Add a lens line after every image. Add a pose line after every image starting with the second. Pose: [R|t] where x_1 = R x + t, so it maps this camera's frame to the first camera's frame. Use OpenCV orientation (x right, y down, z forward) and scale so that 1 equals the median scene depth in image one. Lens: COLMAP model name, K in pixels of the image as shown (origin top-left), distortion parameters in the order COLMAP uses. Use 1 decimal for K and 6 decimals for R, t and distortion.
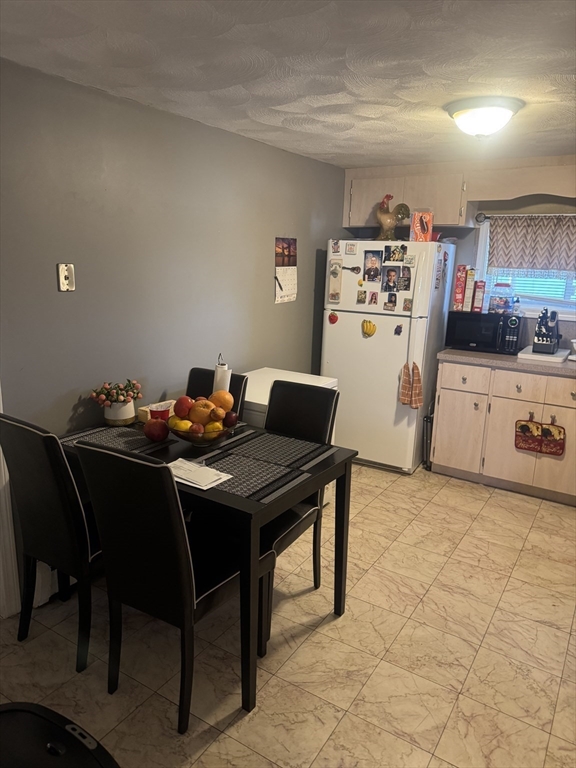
lens RADIAL K [[545.7, 0, 281.7], [0, 545.7, 385.4], [0, 0, 1]] dist [0.037126, -0.051174]
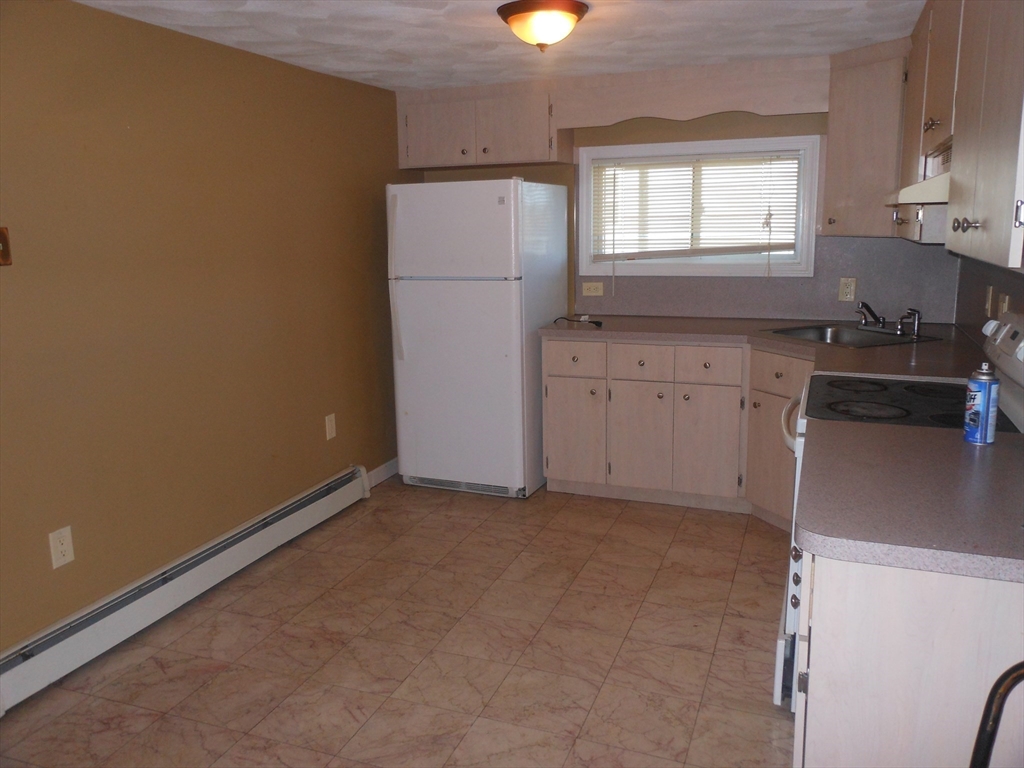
lens RADIAL K [[820.7, 0, 494.0], [0, 820.7, 363.4], [0, 0, 1]] dist [-0.024493, -0.005682]
pose [[0.981004, -0.076545, 0.178247, 0.029711], [0.088023, 0.994464, -0.057391, 0.061812], [-0.172867, 0.071990, 0.982311, -0.113279]]
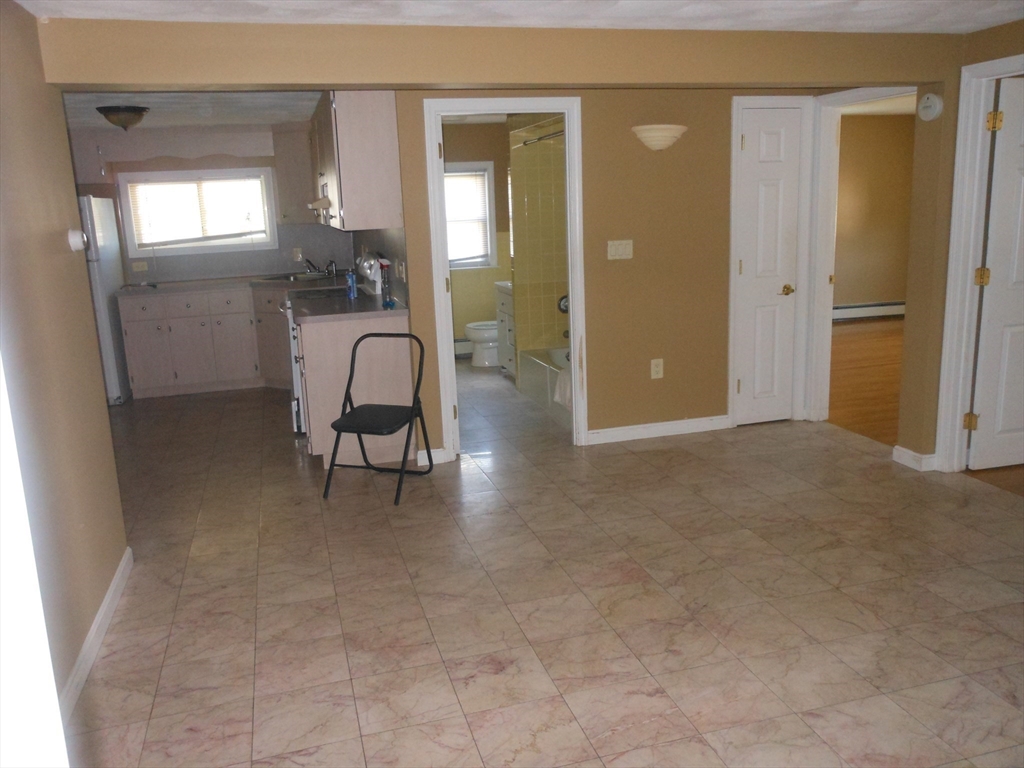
lens RADIAL K [[820.7, 0, 502.6], [0, 820.7, 386.7], [0, 0, 1]] dist [-0.024493, -0.005682]
pose [[0.664409, -0.221860, 0.713680, -0.490313], [0.235864, 0.968366, 0.081452, 0.218236], [-0.709175, 0.114214, 0.695720, -0.863111]]
